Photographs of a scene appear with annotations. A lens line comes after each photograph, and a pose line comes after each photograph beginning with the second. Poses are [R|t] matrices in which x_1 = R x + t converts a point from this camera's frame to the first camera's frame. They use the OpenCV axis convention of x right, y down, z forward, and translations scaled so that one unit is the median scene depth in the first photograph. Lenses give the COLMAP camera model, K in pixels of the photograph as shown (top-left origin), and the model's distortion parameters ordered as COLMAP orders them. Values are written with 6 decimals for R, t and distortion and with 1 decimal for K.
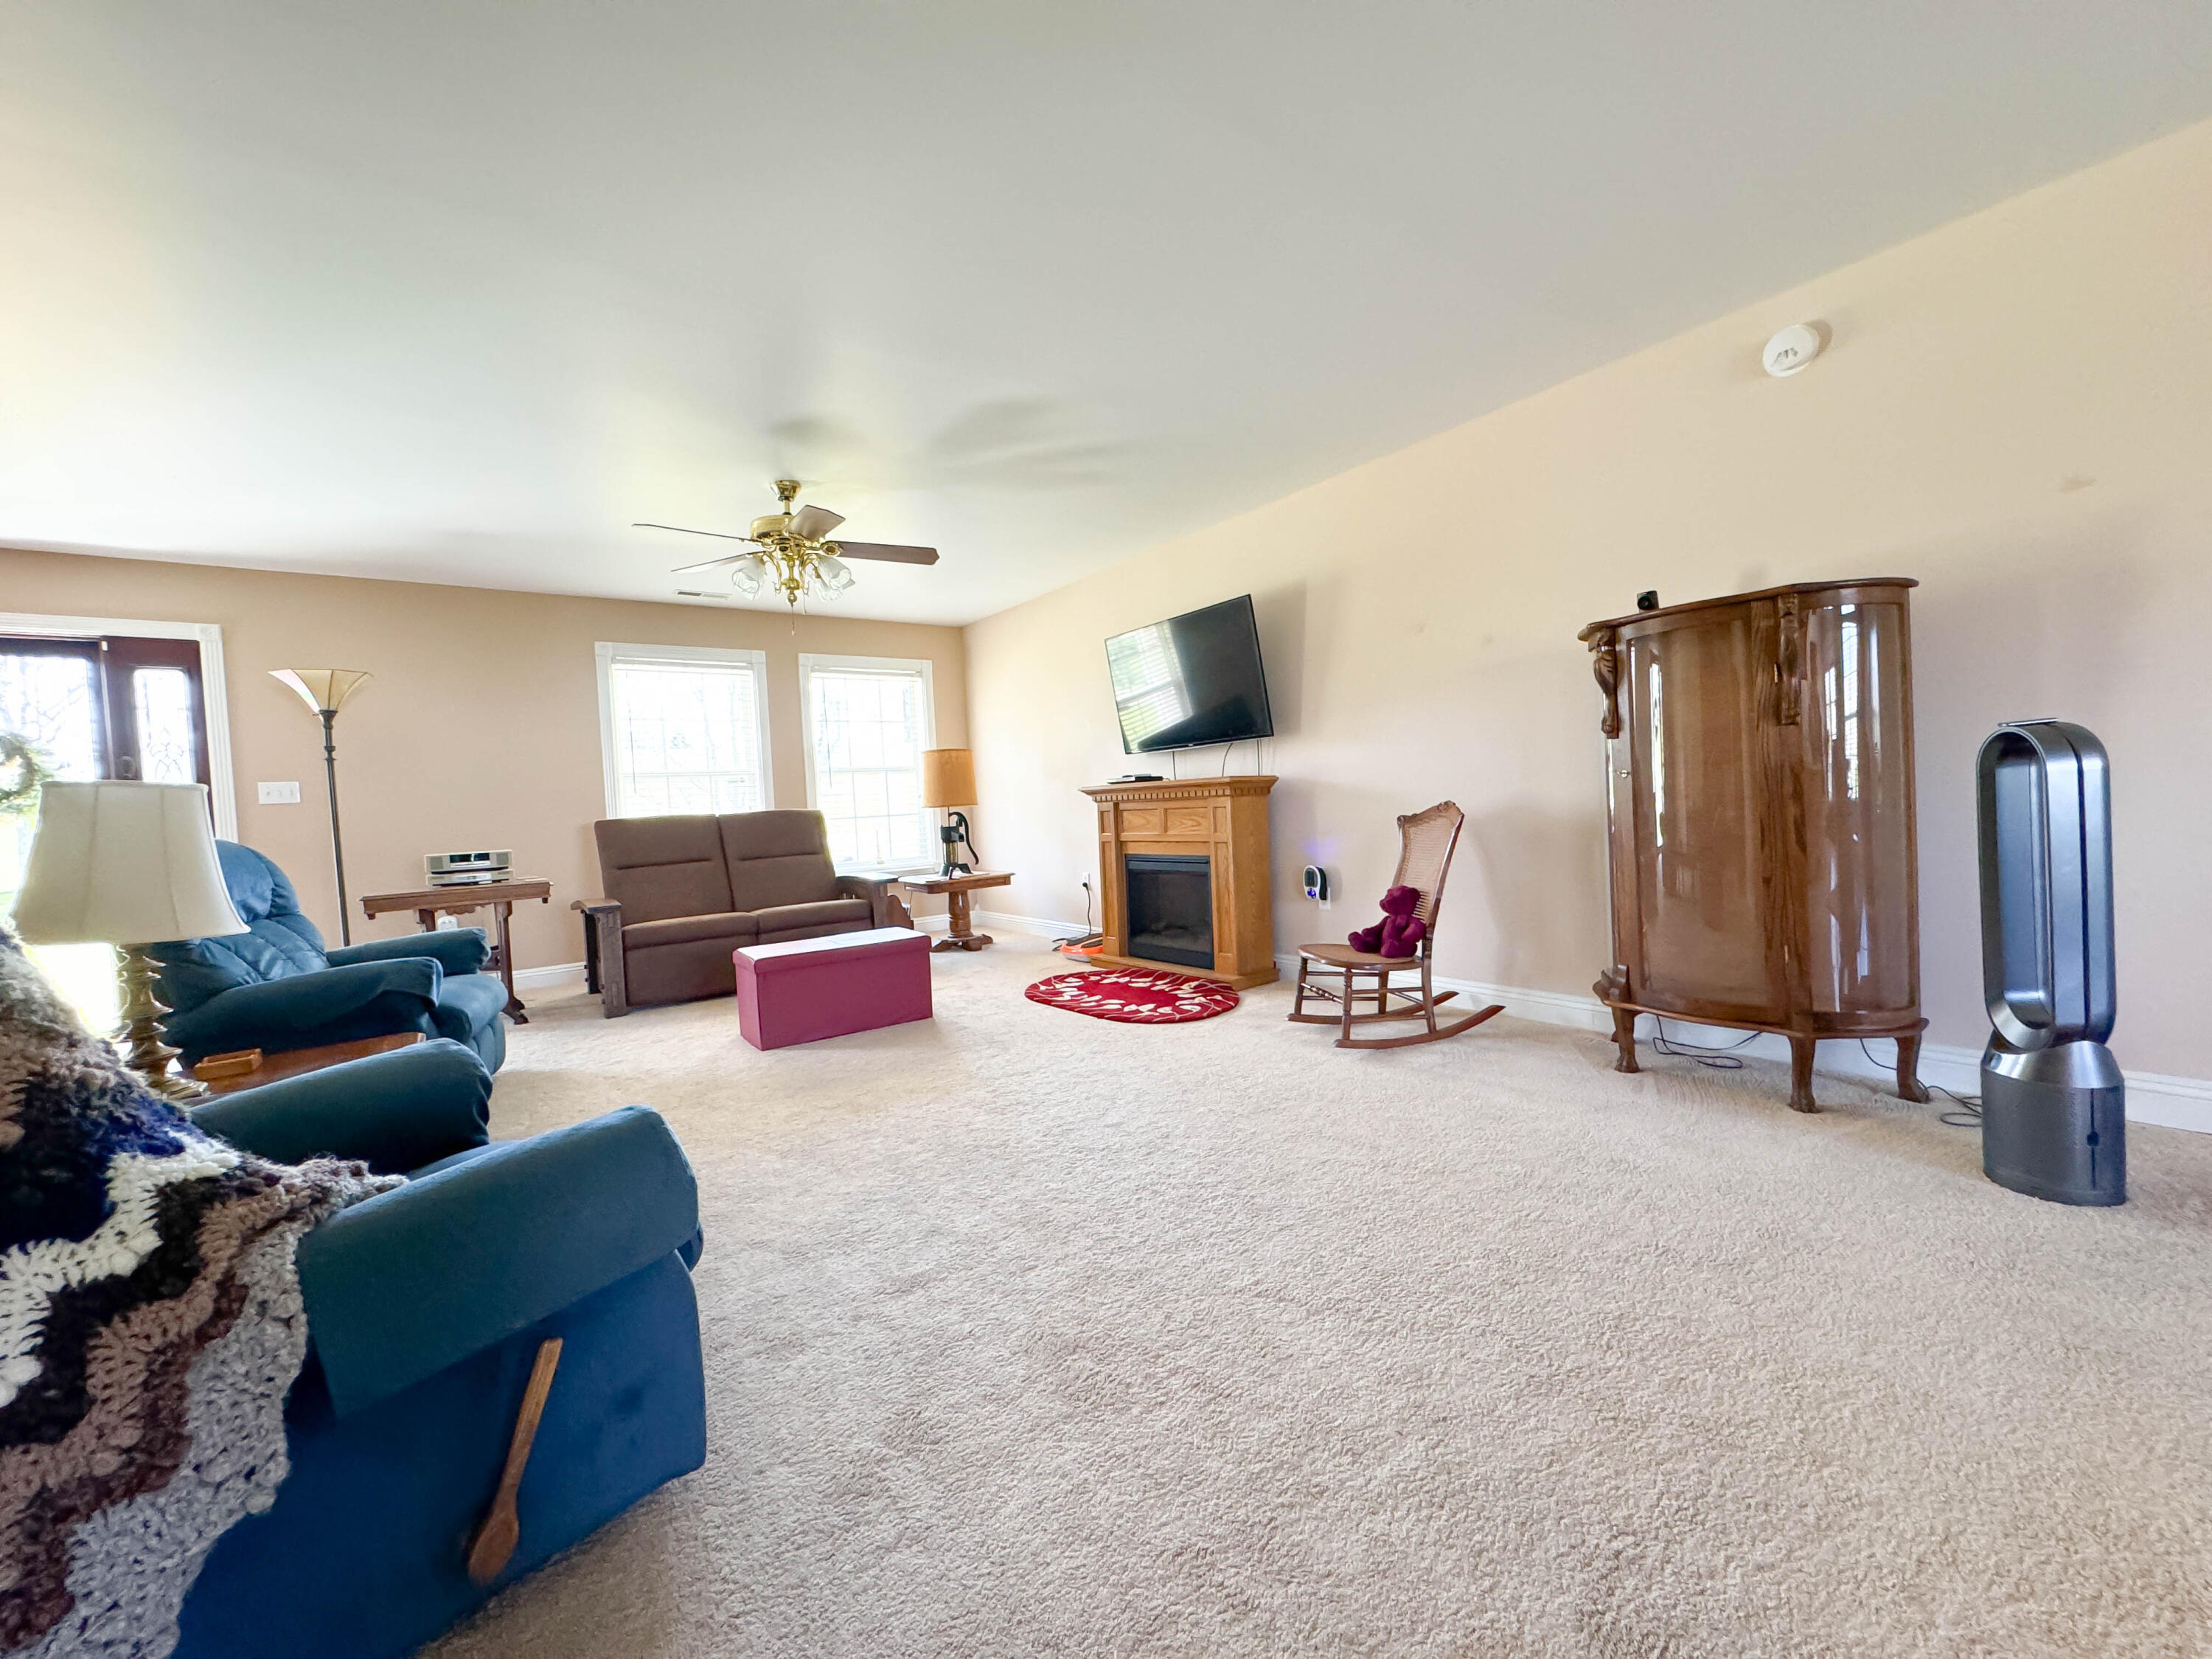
lens RADIAL K [[883.9, 0, 1108.2], [0, 883.9, 821.5], [0, 0, 1]] dist [-0.006931, 0.001016]
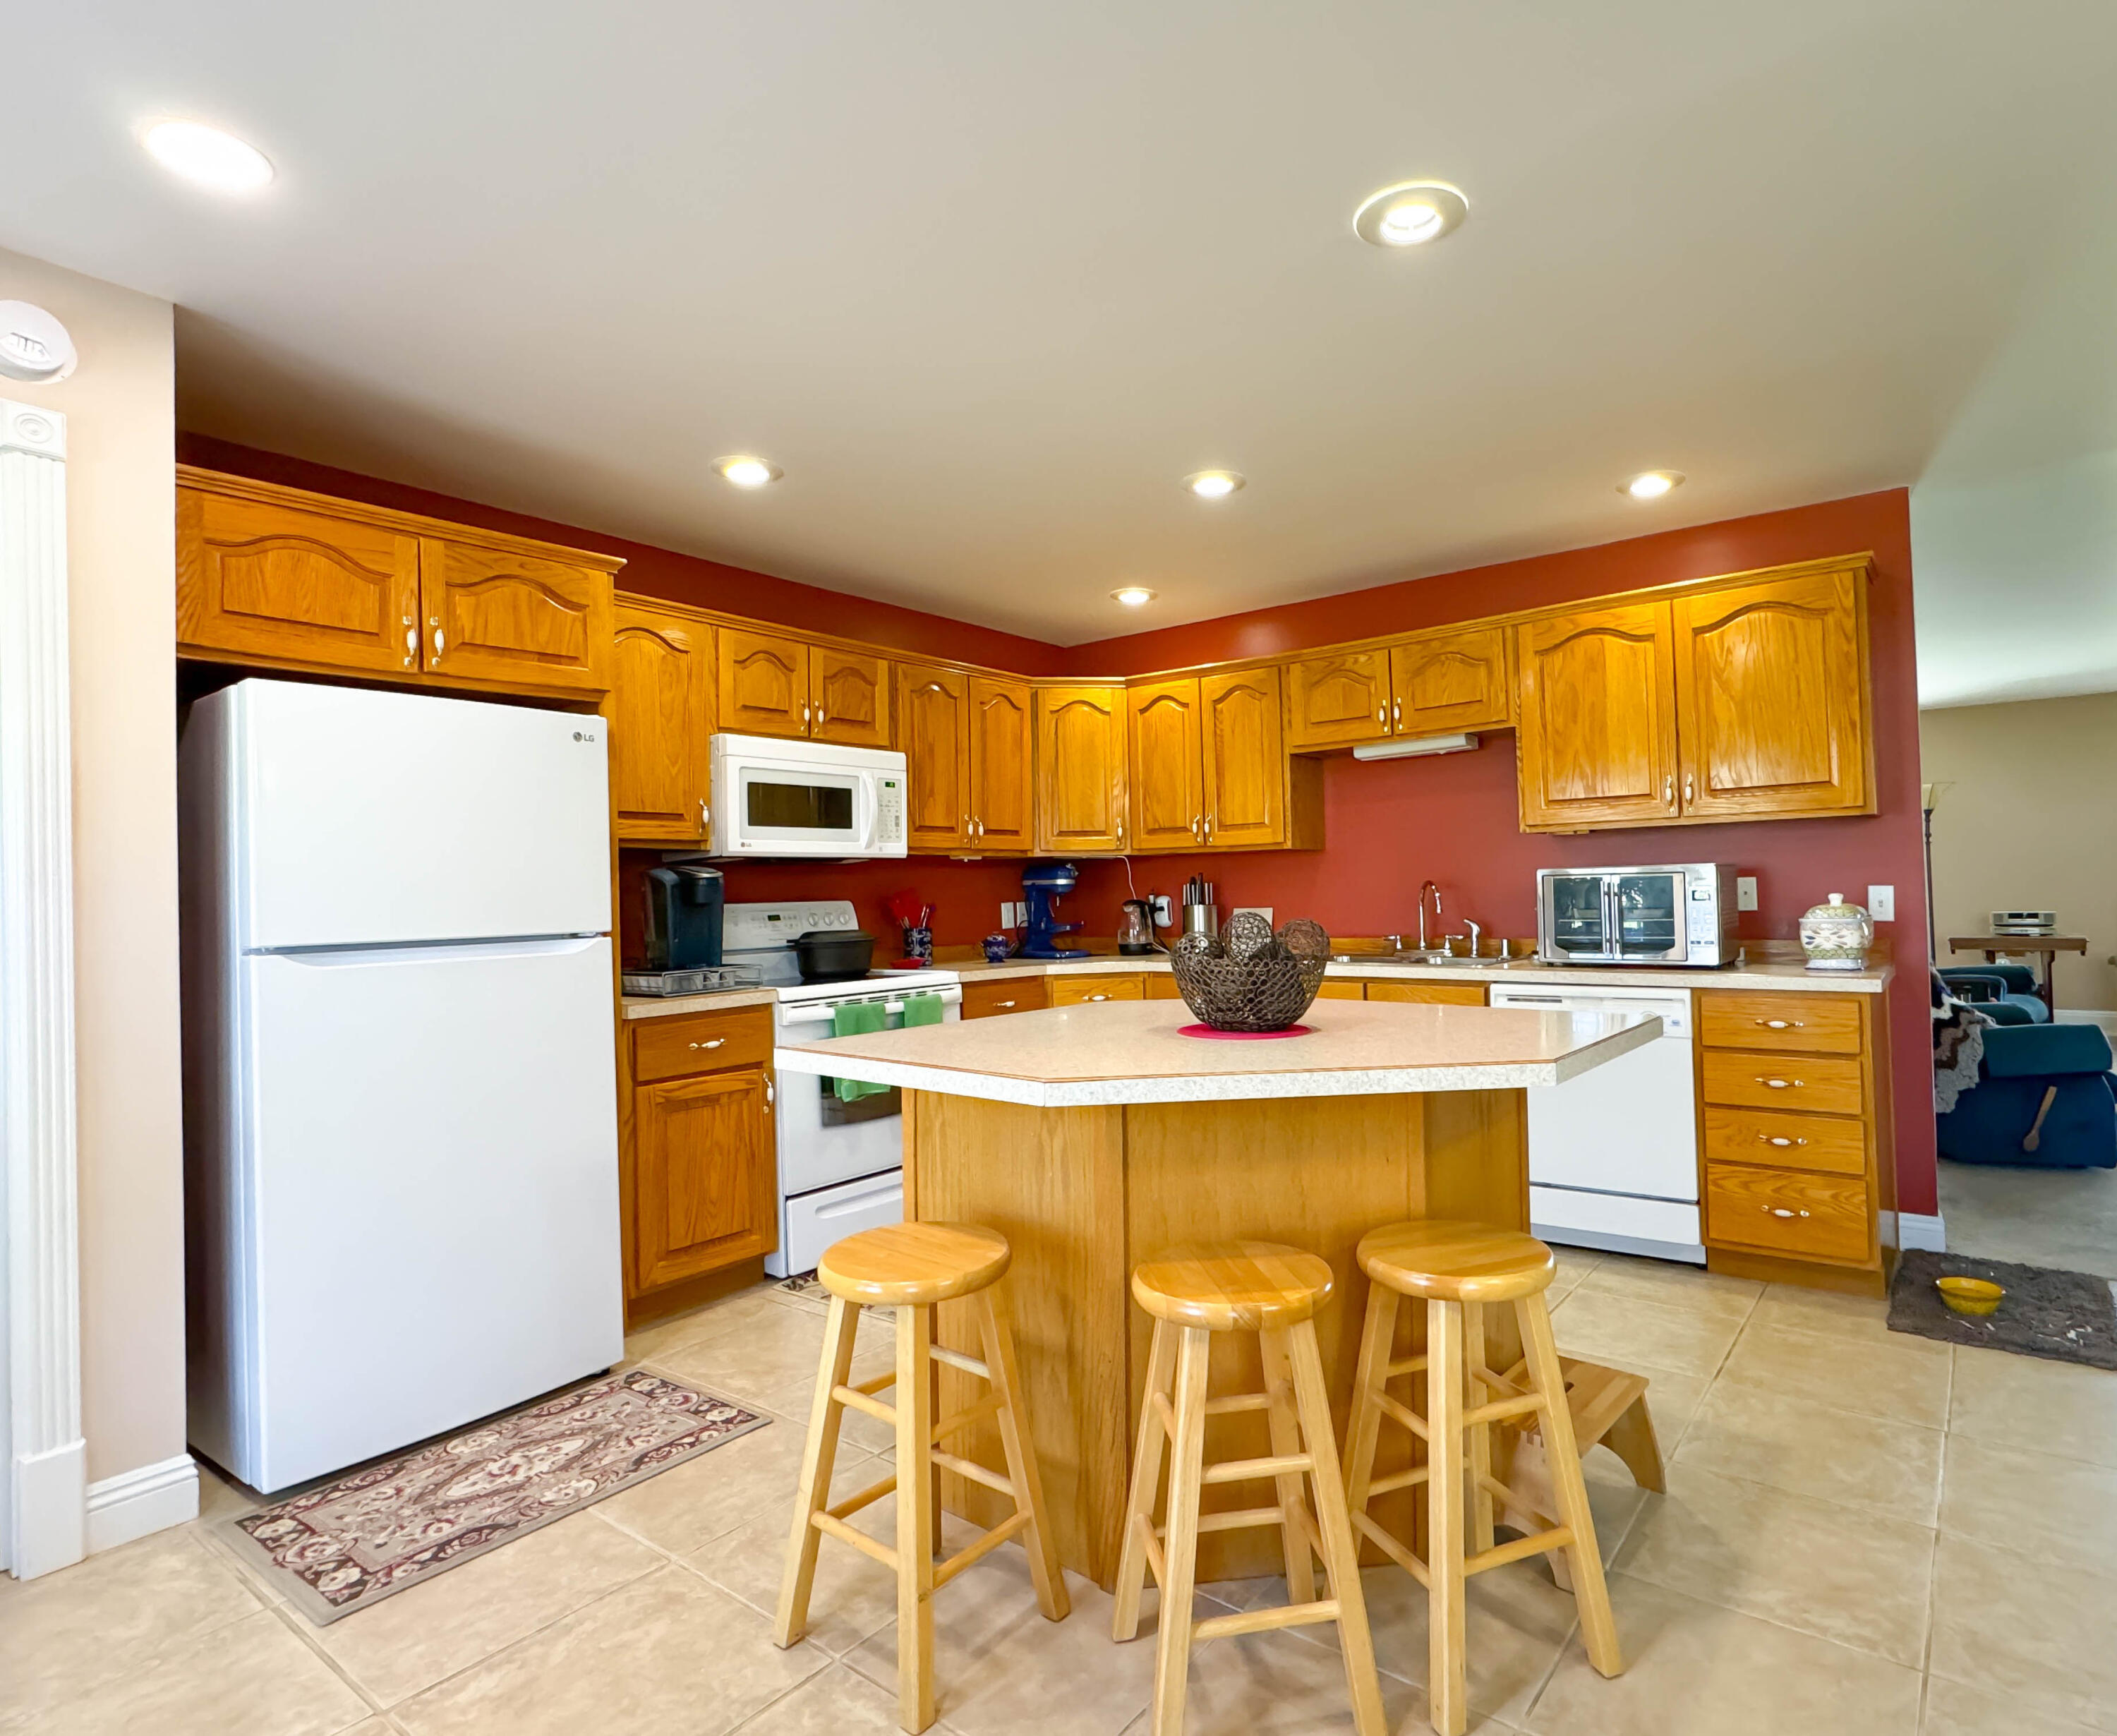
lens RADIAL K [[1138.4, 0, 1158.2], [0, 1138.4, 867.7], [0, 0, 1]] dist [0.002007, -0.001981]
pose [[0.294421, 0.027587, -0.955278, 0.556199], [-0.014246, 0.999599, 0.024476, -0.056835], [0.955570, 0.006403, 0.294696, -0.790202]]
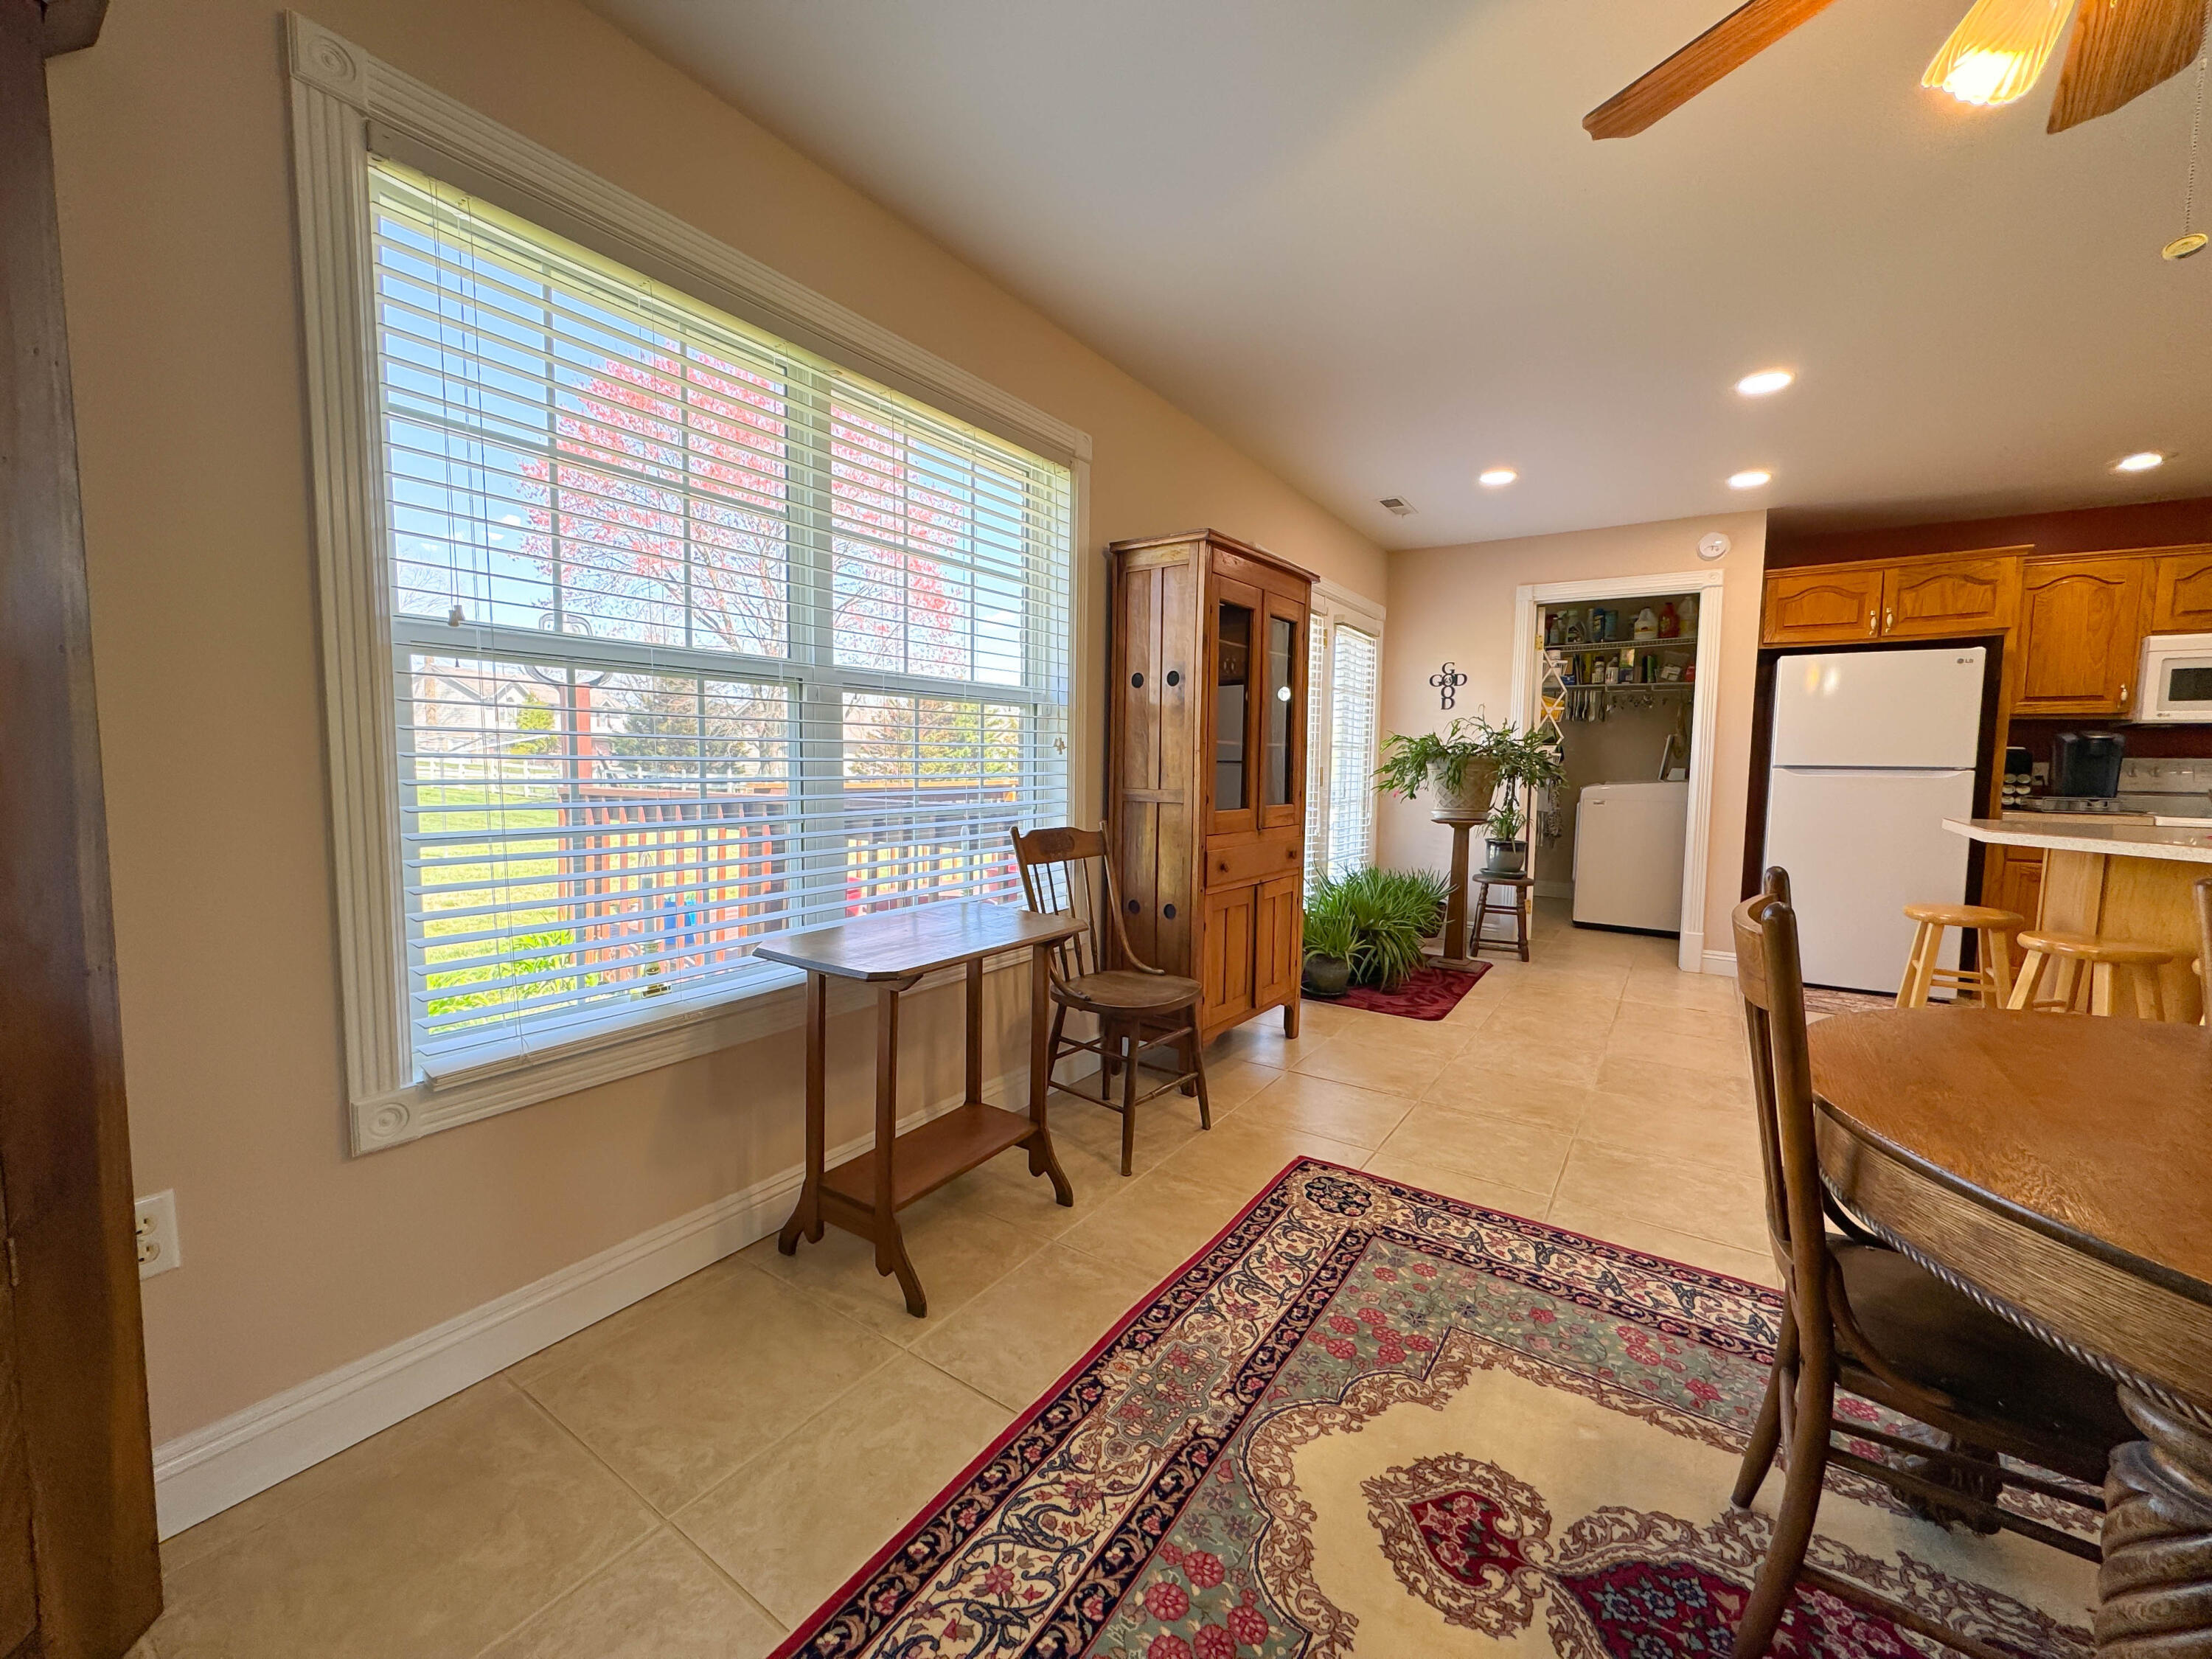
lens RADIAL K [[883.9, 0, 1098.0], [0, 883.9, 827.4], [0, 0, 1]] dist [-0.006931, 0.001016]
pose [[-0.946203, 0.066729, -0.316618, 0.998274], [0.030263, 0.992466, 0.118728, -0.074137], [0.322156, 0.102759, -0.941093, -0.323497]]
